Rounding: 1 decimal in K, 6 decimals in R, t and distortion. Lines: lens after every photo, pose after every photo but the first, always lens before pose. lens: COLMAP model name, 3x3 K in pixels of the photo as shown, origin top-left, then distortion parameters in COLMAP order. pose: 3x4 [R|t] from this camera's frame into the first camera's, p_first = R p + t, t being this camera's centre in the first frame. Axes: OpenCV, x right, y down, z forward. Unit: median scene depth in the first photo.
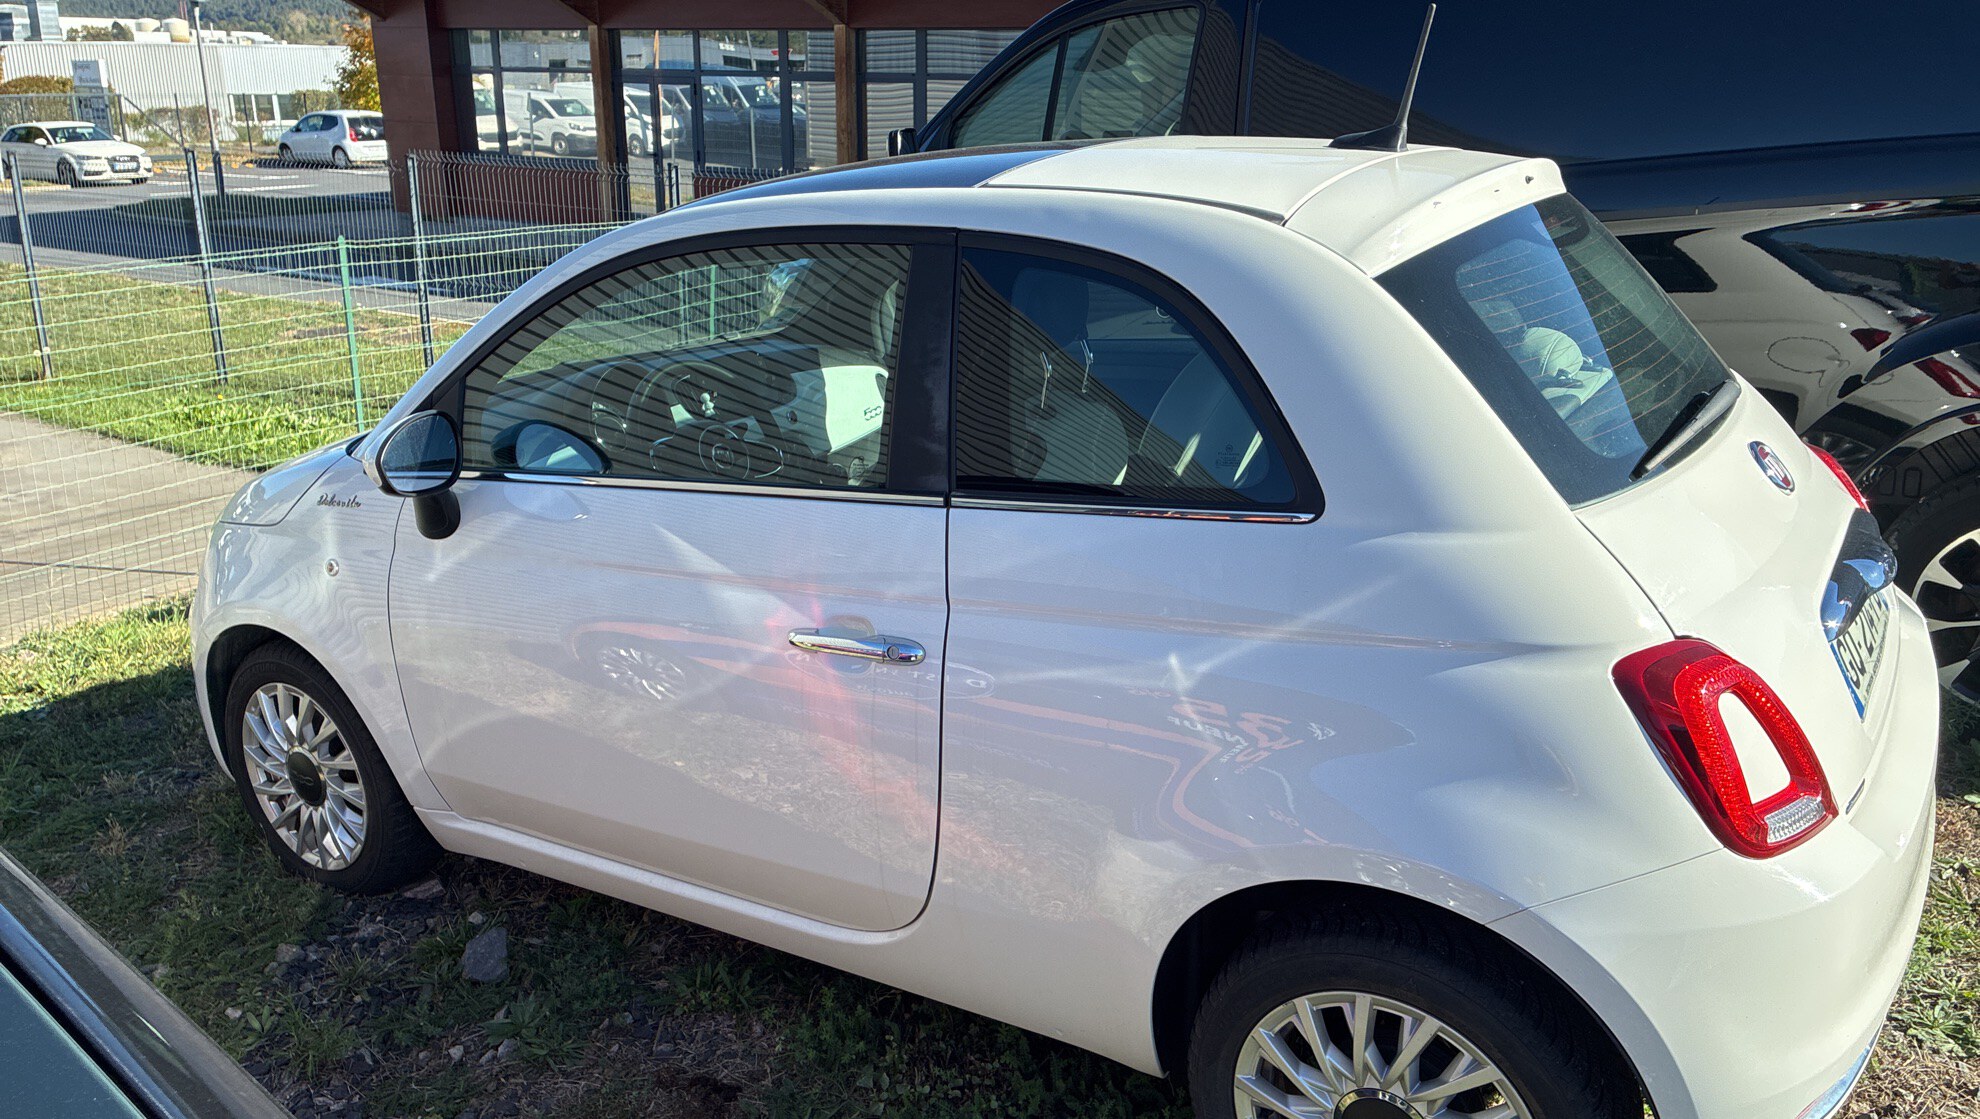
lens RADIAL K [[1468.4, 0, 990.0], [0, 1468.4, 559.5], [0, 0, 1]] dist [-0.007635, -0.000154]
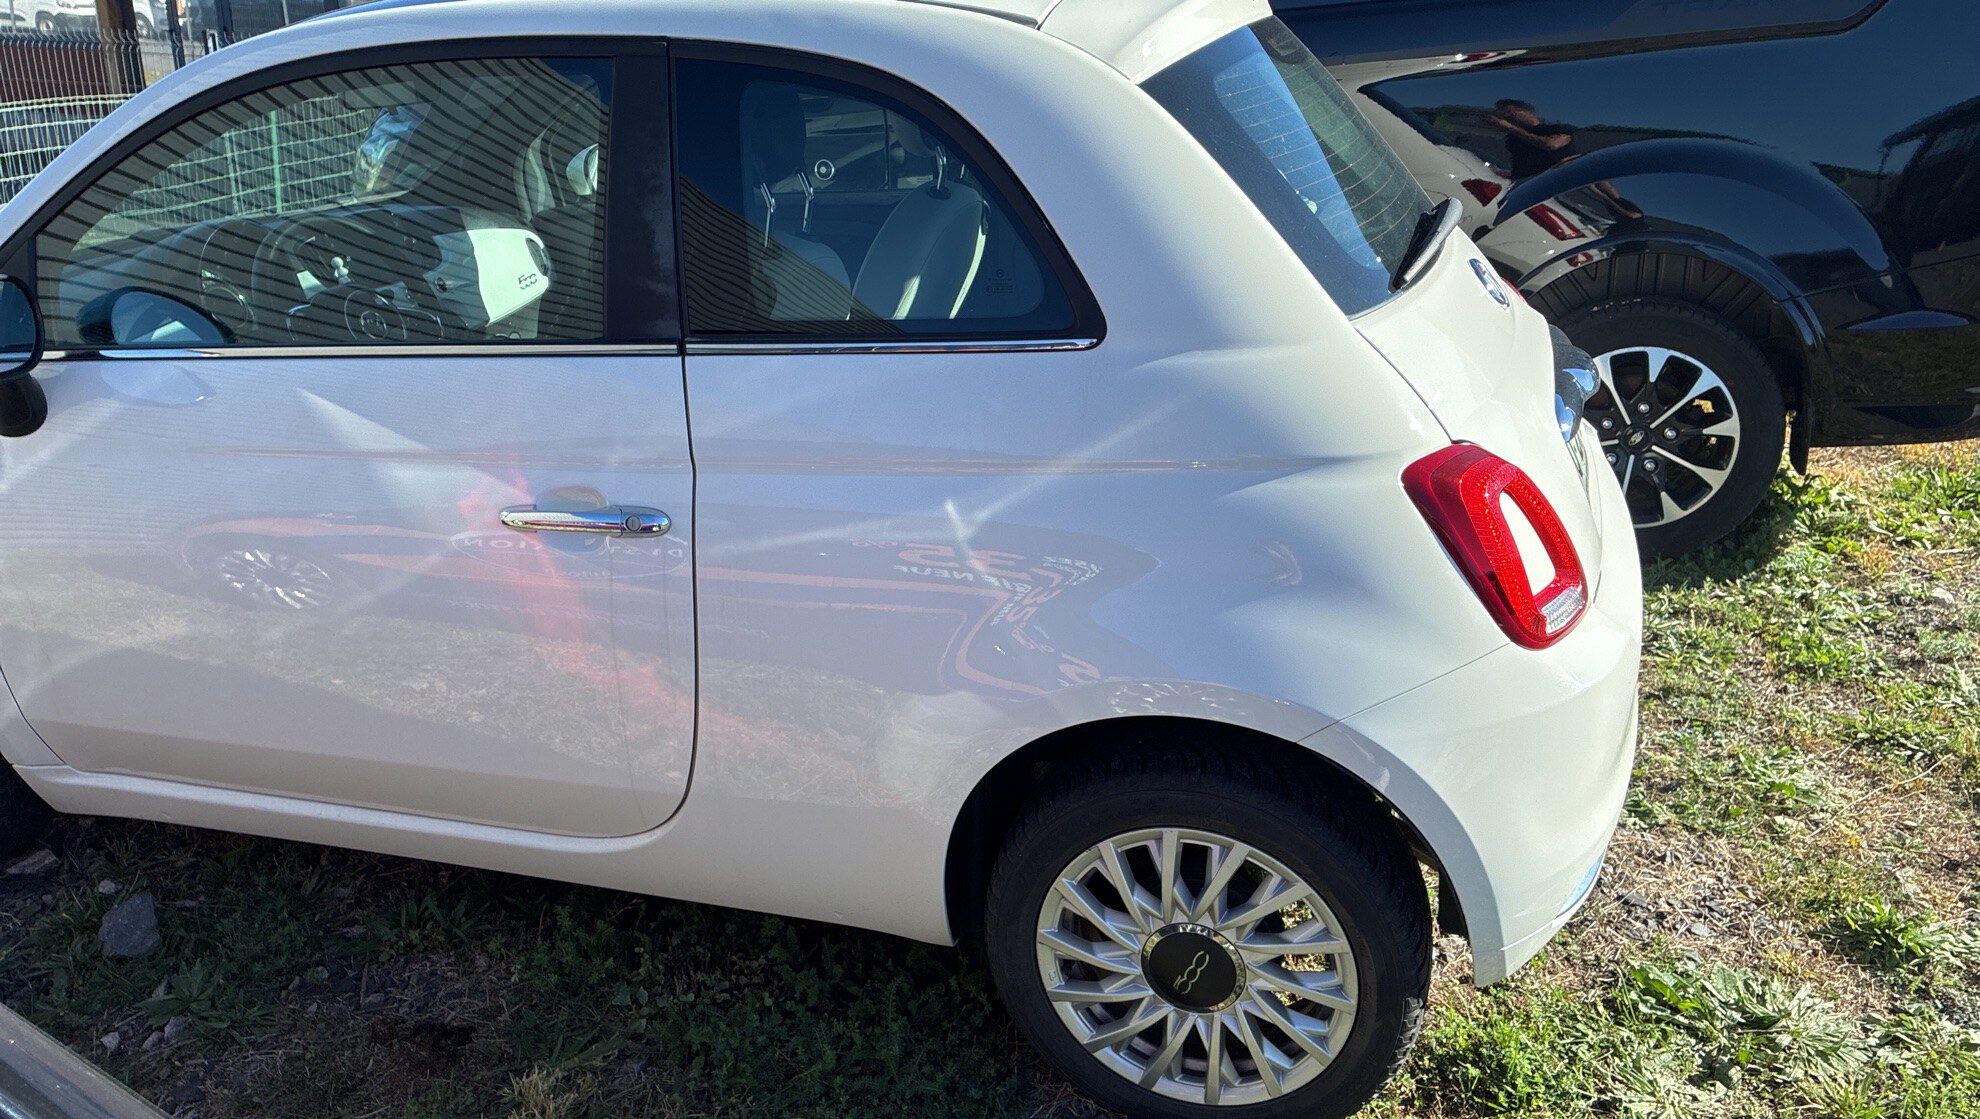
lens RADIAL K [[1479.2, 0, 990.0], [0, 1479.2, 559.5], [0, 0, 1]] dist [0.006440, -0.023228]
pose [[0.964982, -0.076962, 0.250772, -0.071617], [0.059749, 0.995350, 0.075558, 0.026926], [-0.255421, -0.057929, 0.965093, 0.067241]]
